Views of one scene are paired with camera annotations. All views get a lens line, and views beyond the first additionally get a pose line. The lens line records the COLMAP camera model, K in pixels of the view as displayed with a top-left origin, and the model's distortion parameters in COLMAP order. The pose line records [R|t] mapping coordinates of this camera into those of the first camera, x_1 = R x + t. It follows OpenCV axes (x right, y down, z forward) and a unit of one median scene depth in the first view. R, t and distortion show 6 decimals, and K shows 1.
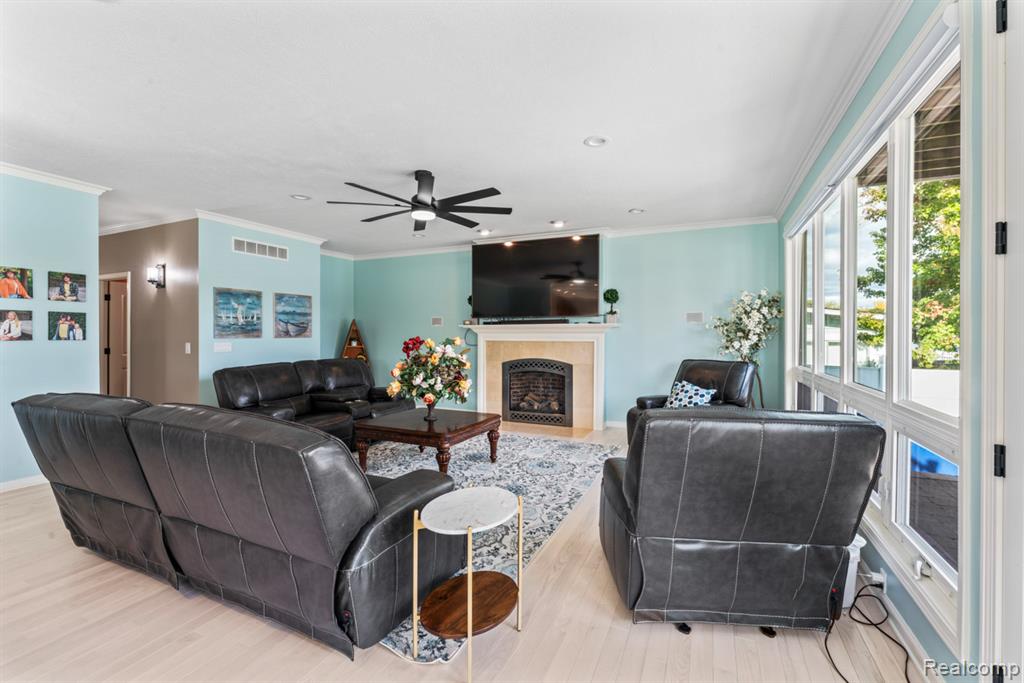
lens RADIAL K [[434.8, 0, 513.7], [0, 434.8, 335.4], [0, 0, 1]] dist [-0.002658, -0.000238]
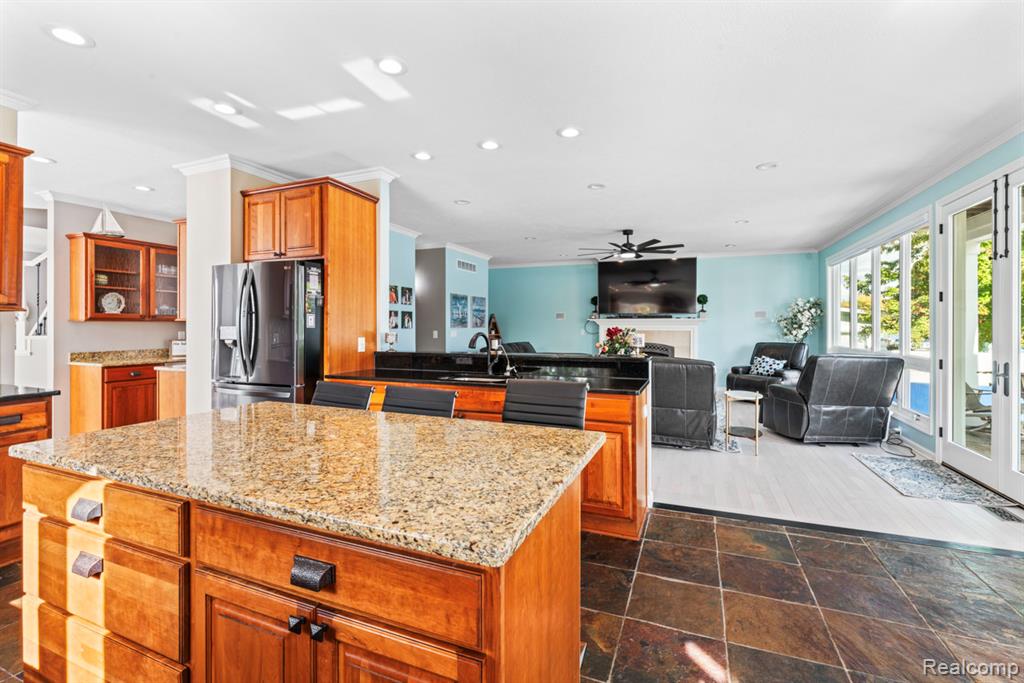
lens RADIAL K [[452.7, 0, 510.0], [0, 452.7, 324.9], [0, 0, 1]] dist [0.000384, -0.000286]
pose [[0.999098, 0.002285, 0.042411, -0.570119], [-0.002064, 0.999984, -0.005249, 0.004288], [-0.042422, 0.005157, 0.999086, -0.570773]]
